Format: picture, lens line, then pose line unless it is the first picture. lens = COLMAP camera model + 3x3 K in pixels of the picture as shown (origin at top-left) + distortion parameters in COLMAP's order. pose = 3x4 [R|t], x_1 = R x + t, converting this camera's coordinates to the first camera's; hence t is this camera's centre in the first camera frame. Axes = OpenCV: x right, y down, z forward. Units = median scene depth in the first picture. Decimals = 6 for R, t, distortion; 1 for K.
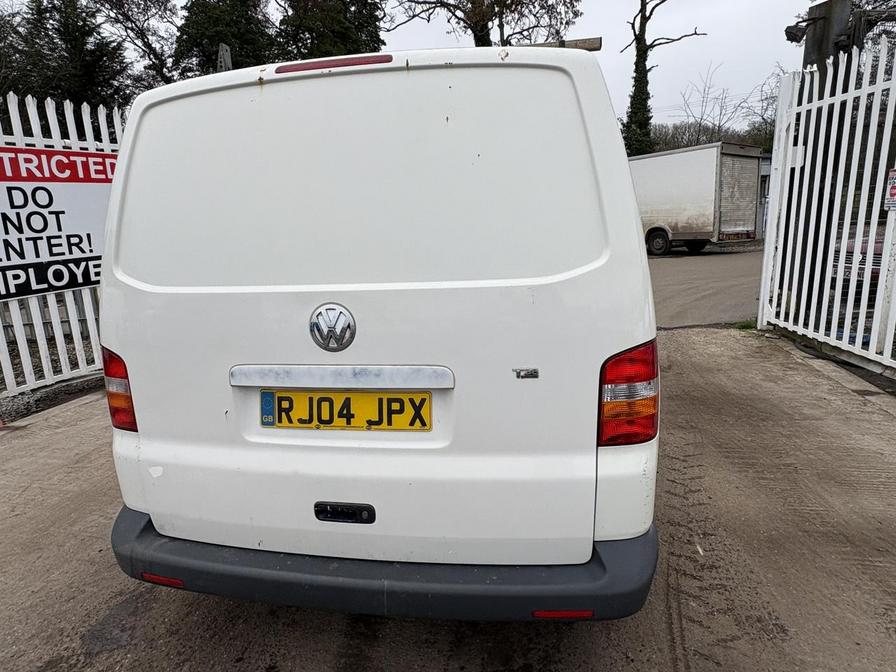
lens RADIAL K [[548.6, 0, 455.9], [0, 548.6, 324.2], [0, 0, 1]] dist [0.007899, -0.006658]
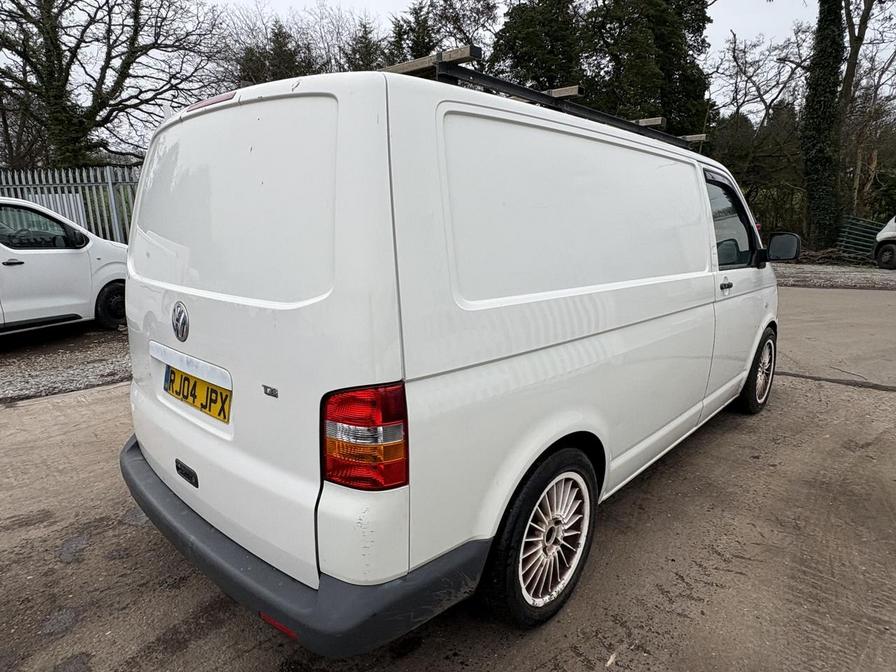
lens RADIAL K [[548.6, 0, 446.2], [0, 548.6, 334.1], [0, 0, 1]] dist [0.007899, -0.006658]
pose [[0.839417, 0.158120, -0.519978, 0.282649], [-0.141985, 0.987318, 0.071023, -0.042659], [0.524614, 0.014211, 0.851222, 0.083187]]
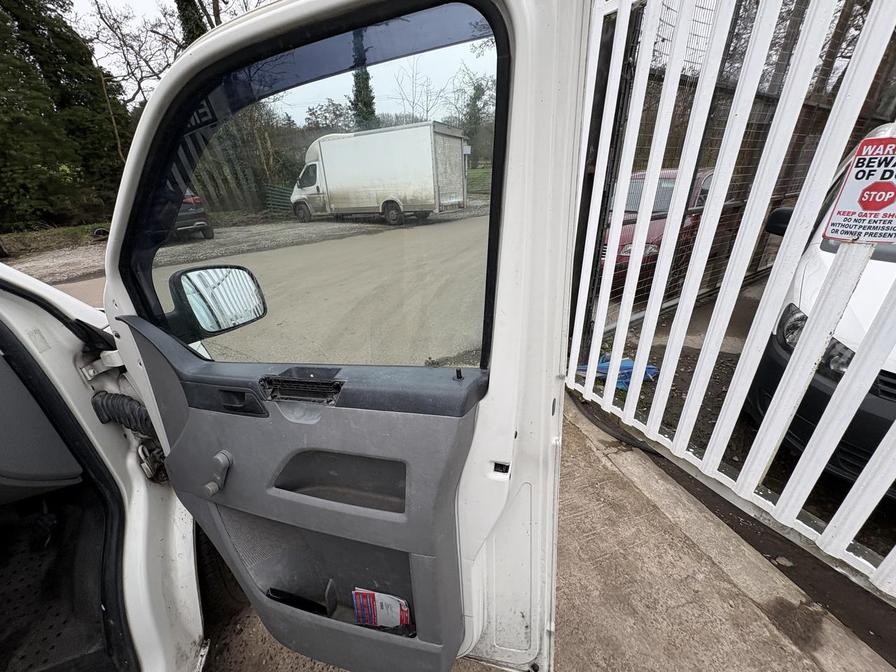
lens RADIAL K [[358.6, 0, 448.2], [0, 358.6, 332.3], [0, 0, 1]] dist [-0.002310, 0.000395]
pose [[0.883889, -0.183473, 0.430208, 0.312200], [0.092960, 0.970408, 0.222862, -0.195641], [-0.458366, -0.156993, 0.874788, 0.752129]]
